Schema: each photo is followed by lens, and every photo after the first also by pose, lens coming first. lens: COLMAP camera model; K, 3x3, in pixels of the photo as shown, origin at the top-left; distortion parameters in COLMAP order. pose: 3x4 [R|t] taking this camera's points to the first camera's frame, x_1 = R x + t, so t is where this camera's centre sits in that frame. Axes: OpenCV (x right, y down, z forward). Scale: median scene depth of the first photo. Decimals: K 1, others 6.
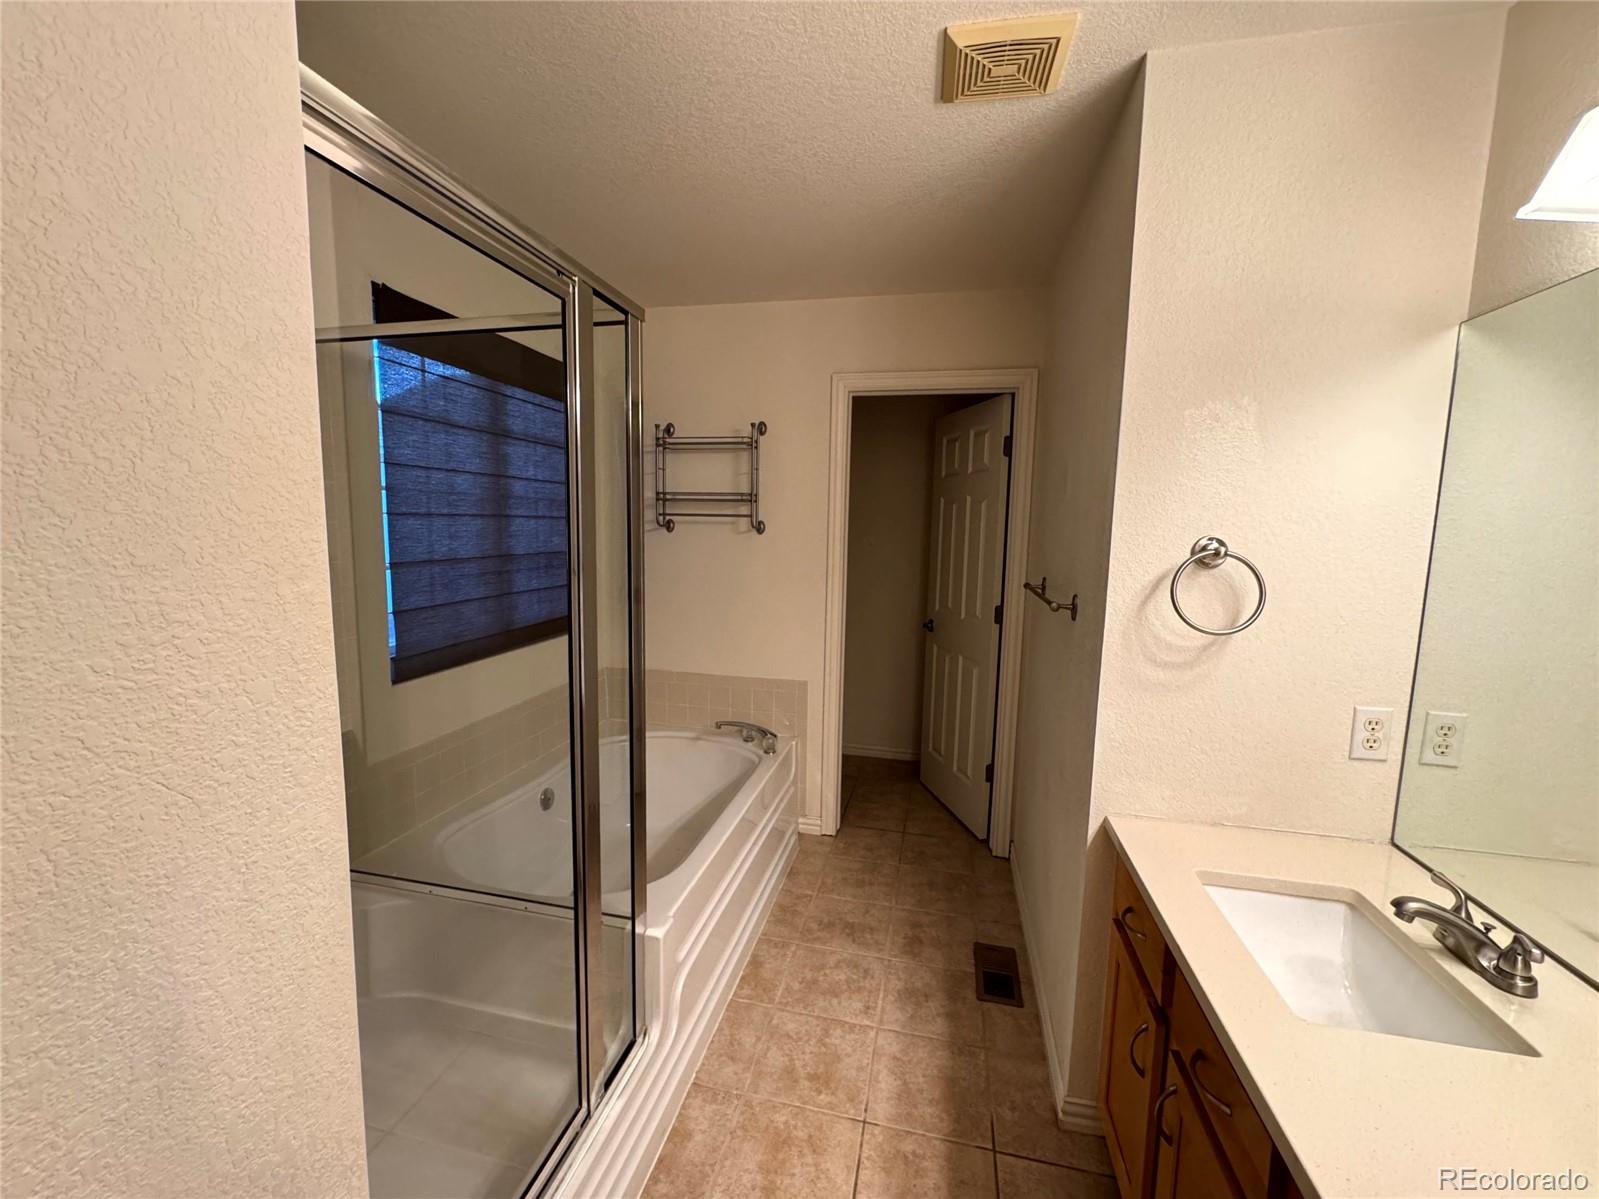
lens RADIAL K [[641.3, 0, 793.4], [0, 641.3, 606.6], [0, 0, 1]] dist [-0.003962, 0.000348]
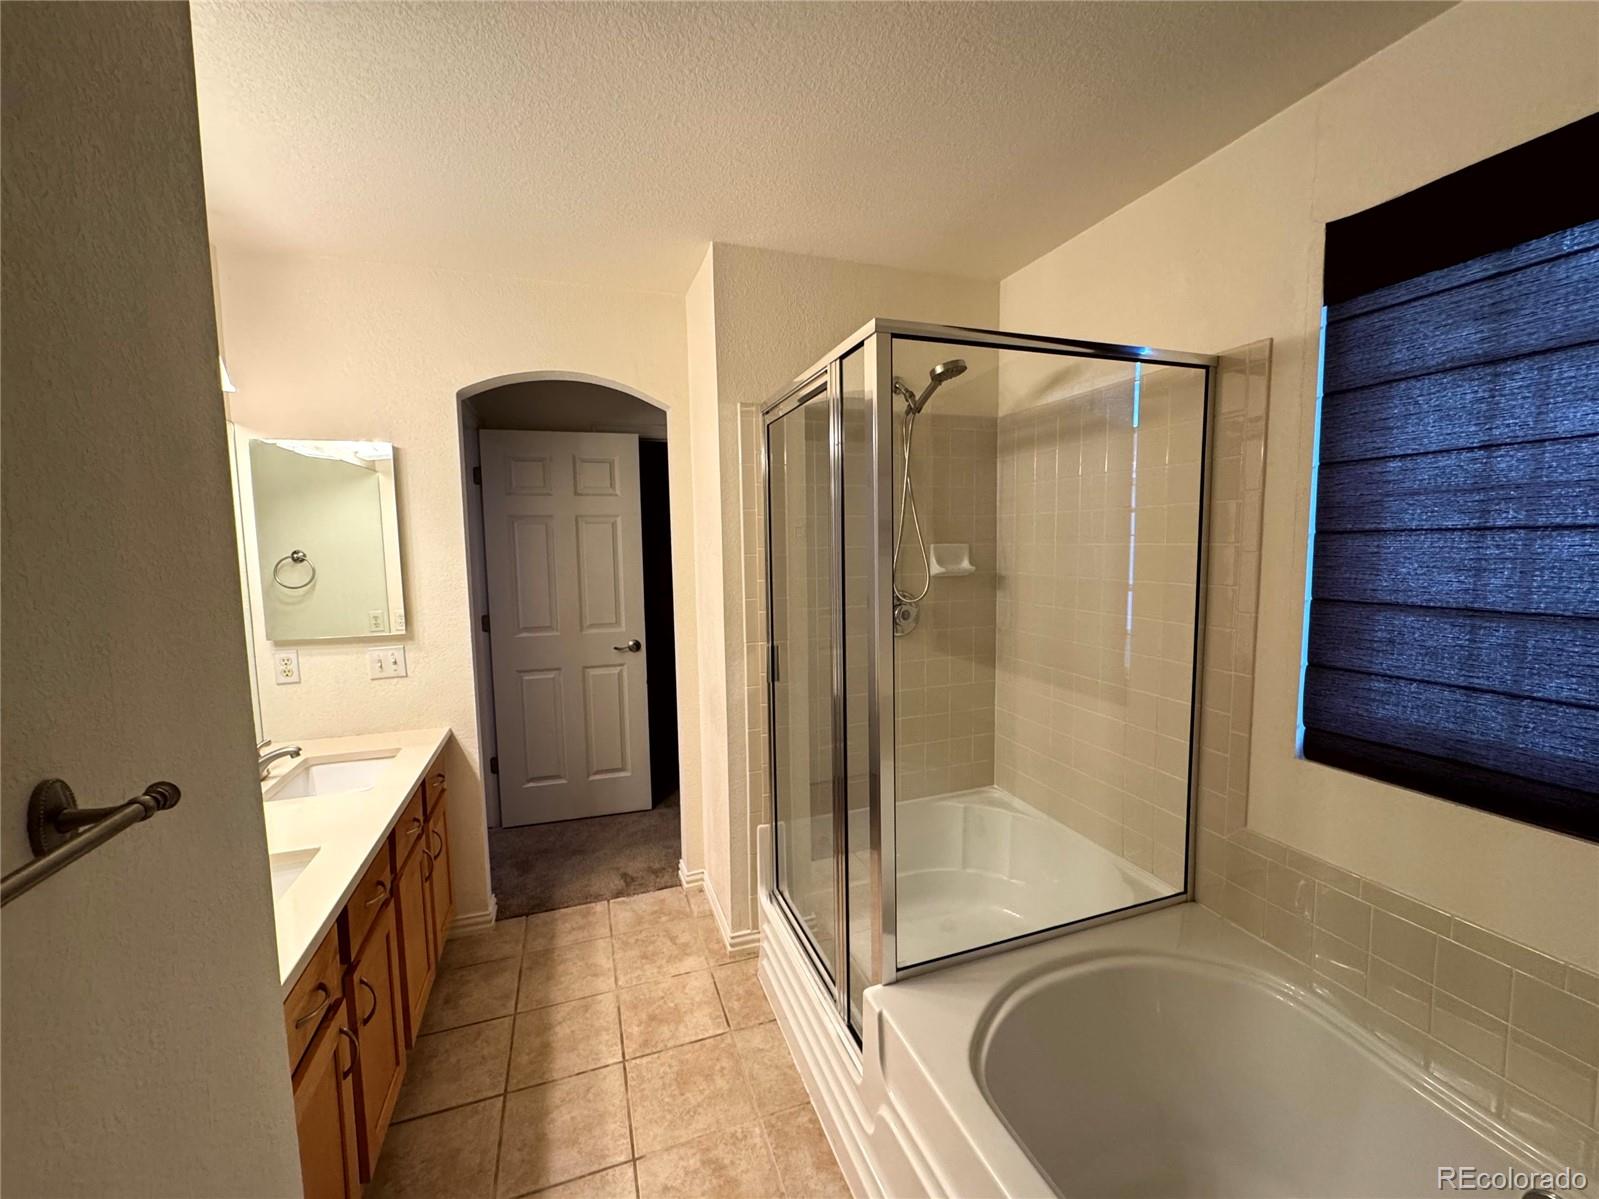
lens RADIAL K [[641.3, 0, 797.6], [0, 641.3, 596.4], [0, 0, 1]] dist [-0.003962, 0.000348]
pose [[-0.843480, 0.039185, -0.535729, 0.285924], [-0.070490, 0.980636, 0.182711, -0.166081], [0.532515, 0.191877, -0.824385, 1.316777]]
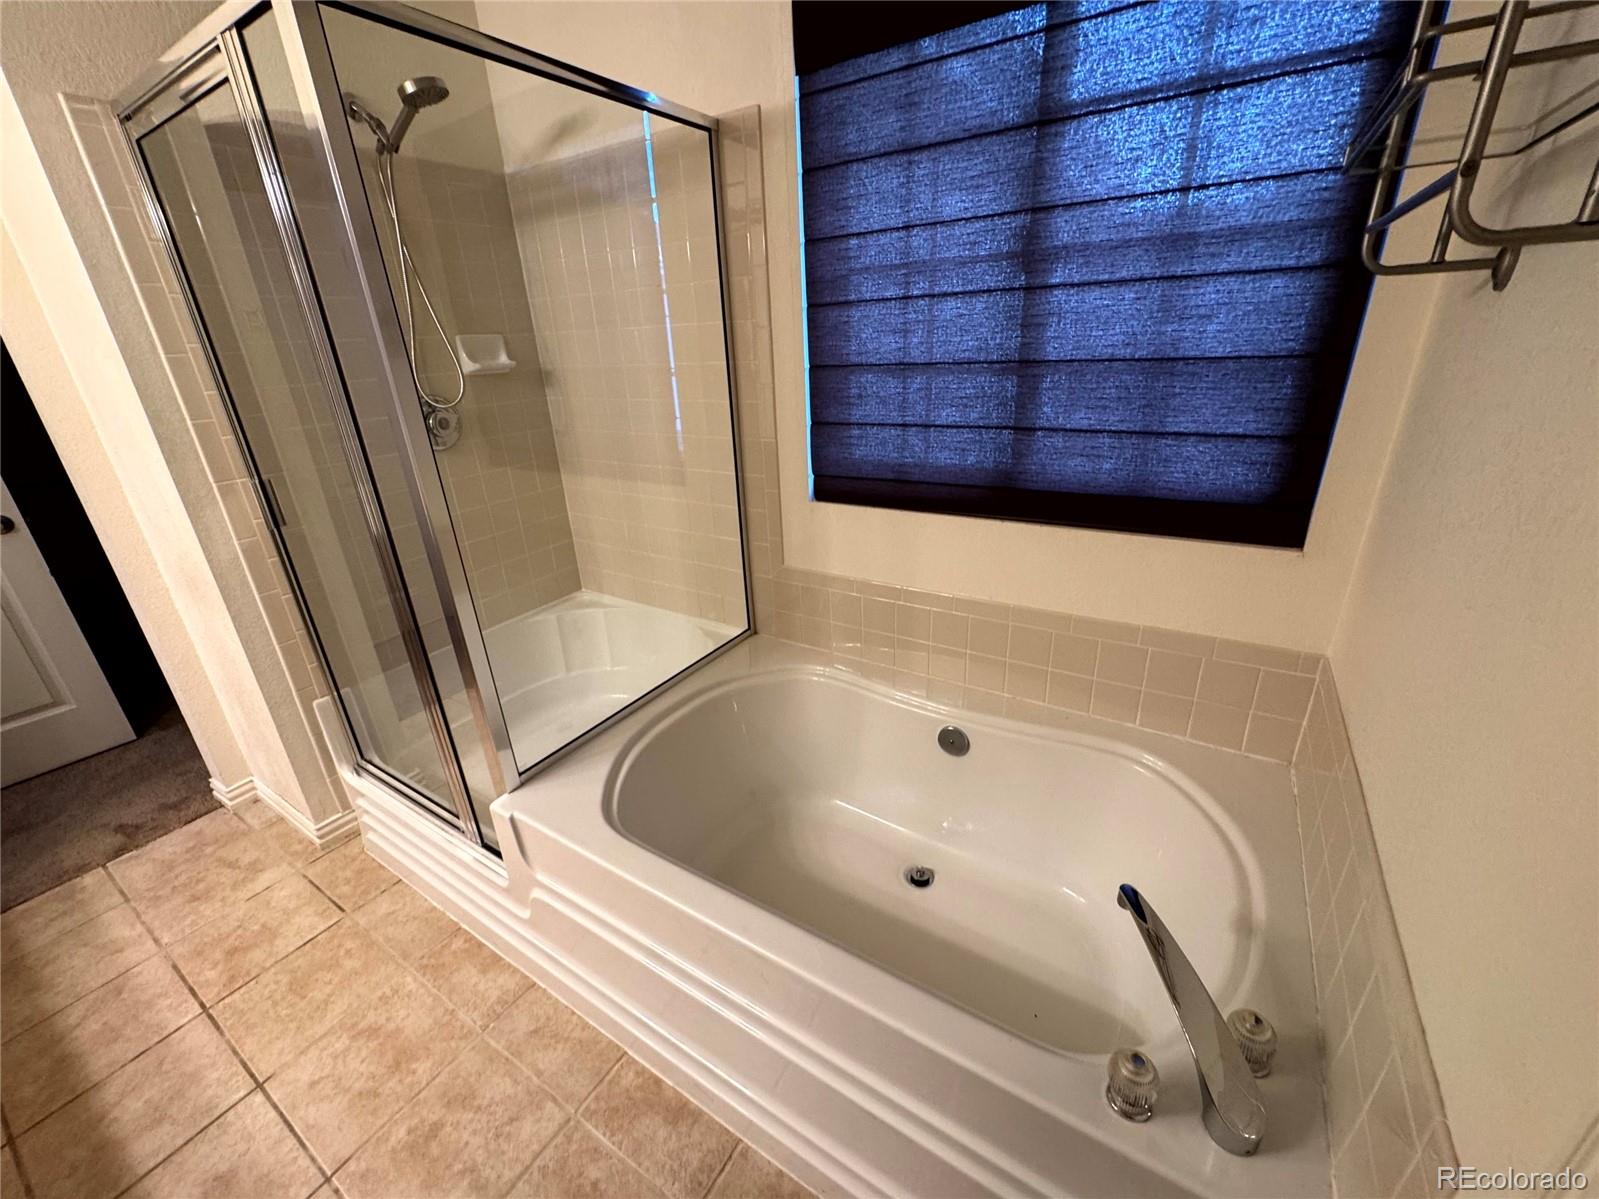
lens RADIAL K [[641.3, 0, 796.7], [0, 641.3, 598.4], [0, 0, 1]] dist [-0.003962, 0.000348]
pose [[-0.336878, 0.351575, -0.873446, 0.282857], [-0.081211, 0.913363, 0.398964, -0.128545], [0.938039, 0.205336, -0.279141, 1.321792]]
